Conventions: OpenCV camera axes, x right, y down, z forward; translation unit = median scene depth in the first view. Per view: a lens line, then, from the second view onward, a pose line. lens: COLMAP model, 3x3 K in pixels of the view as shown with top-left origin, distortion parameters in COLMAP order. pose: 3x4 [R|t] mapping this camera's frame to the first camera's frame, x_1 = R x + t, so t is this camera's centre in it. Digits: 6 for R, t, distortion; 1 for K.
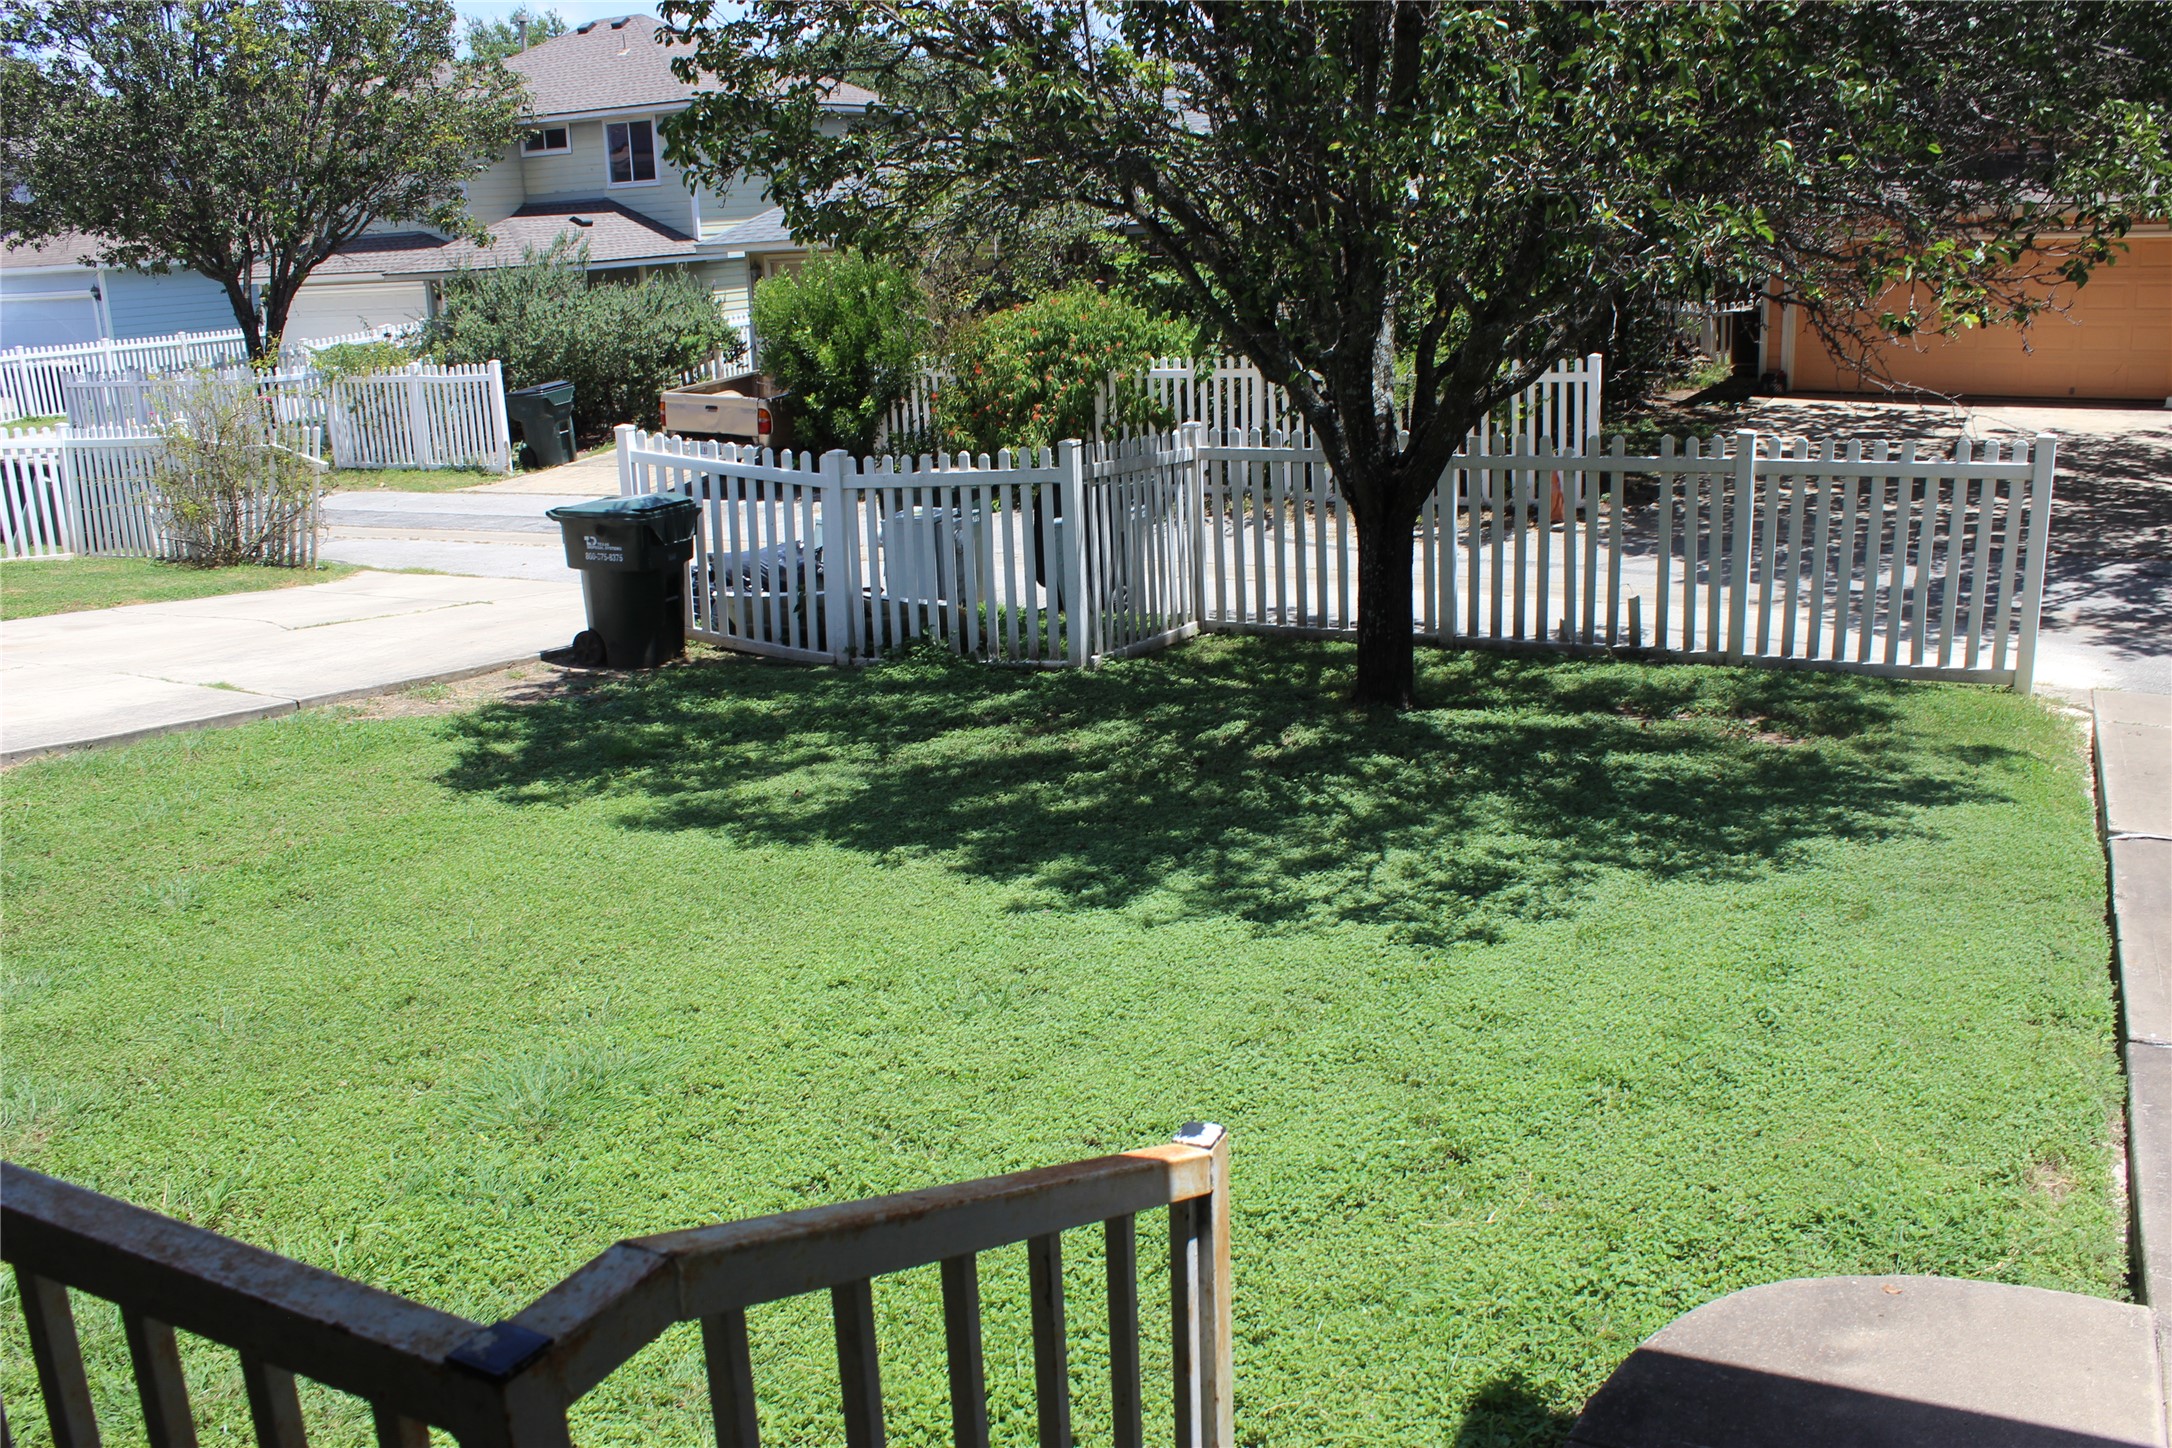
lens RADIAL K [[1837.2, 0, 1086.0], [0, 1837.2, 724.0], [0, 0, 1]] dist [-0.174671, 0.156882]
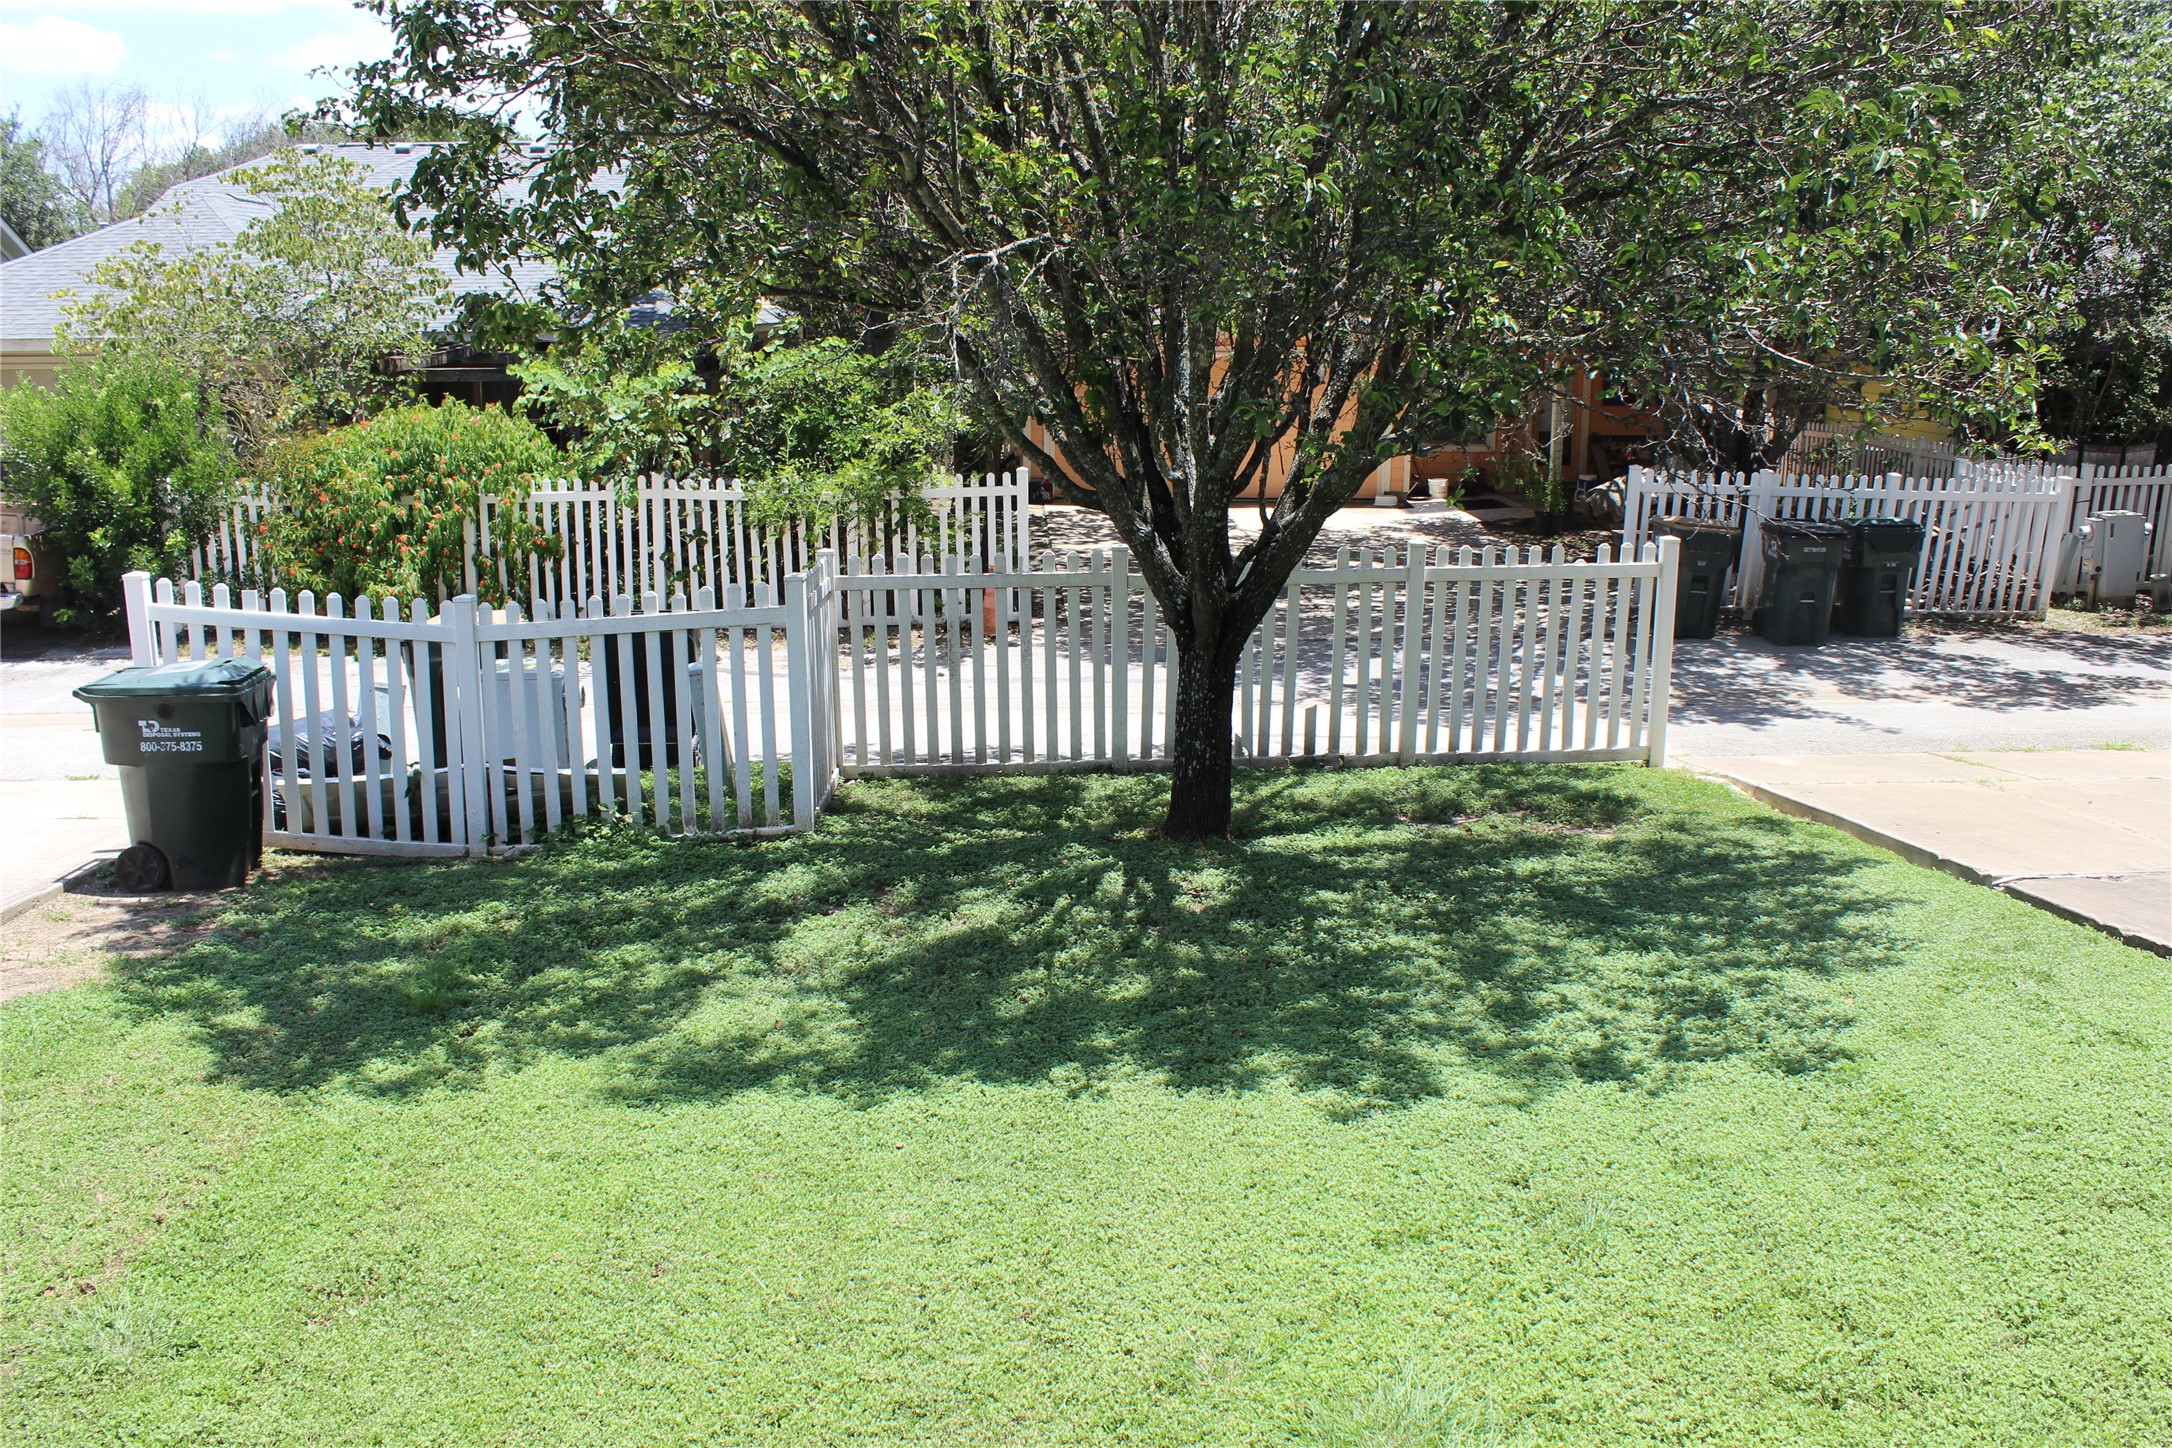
lens RADIAL K [[1837.2, 0, 1086.0], [0, 1837.2, 724.0], [0, 0, 1]] dist [-0.174671, 0.156882]
pose [[0.855907, -0.071679, 0.512138, -0.416945], [0.102567, 0.994203, -0.032266, -0.050583], [-0.506856, 0.080145, 0.858297, 0.224507]]
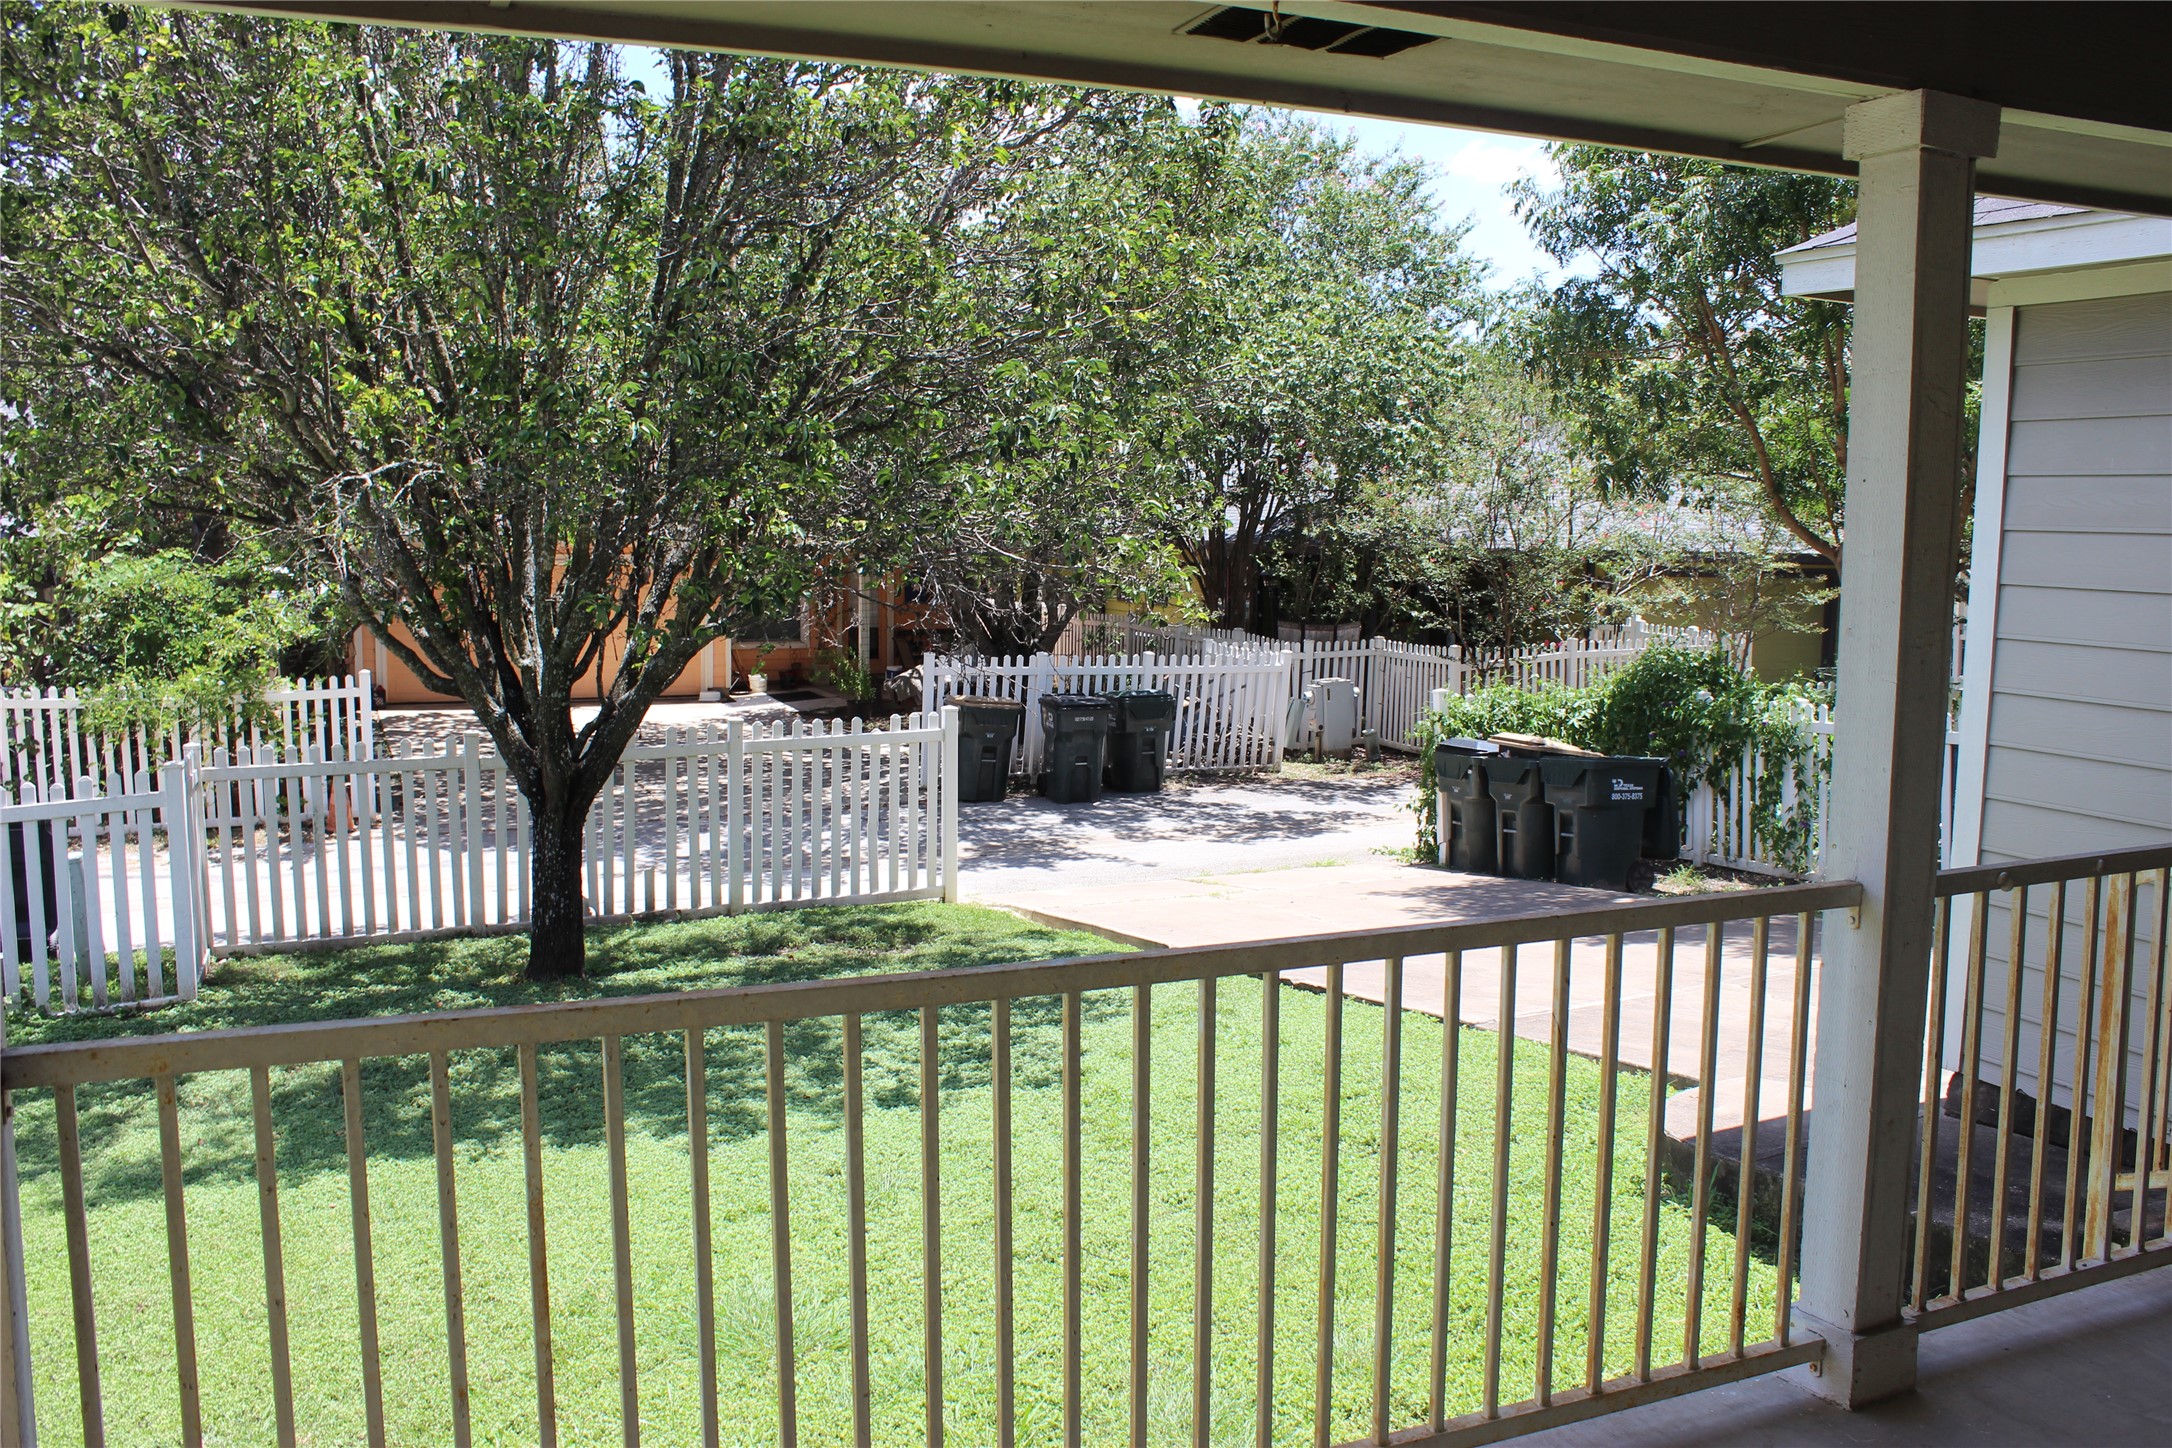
lens RADIAL K [[1837.2, 0, 1086.0], [0, 1837.2, 724.0], [0, 0, 1]] dist [-0.174671, 0.156882]
pose [[0.615547, -0.038131, 0.787178, -0.540044], [0.177773, 0.979804, -0.091551, -0.006577], [-0.767789, 0.196292, 0.609893, 0.078967]]
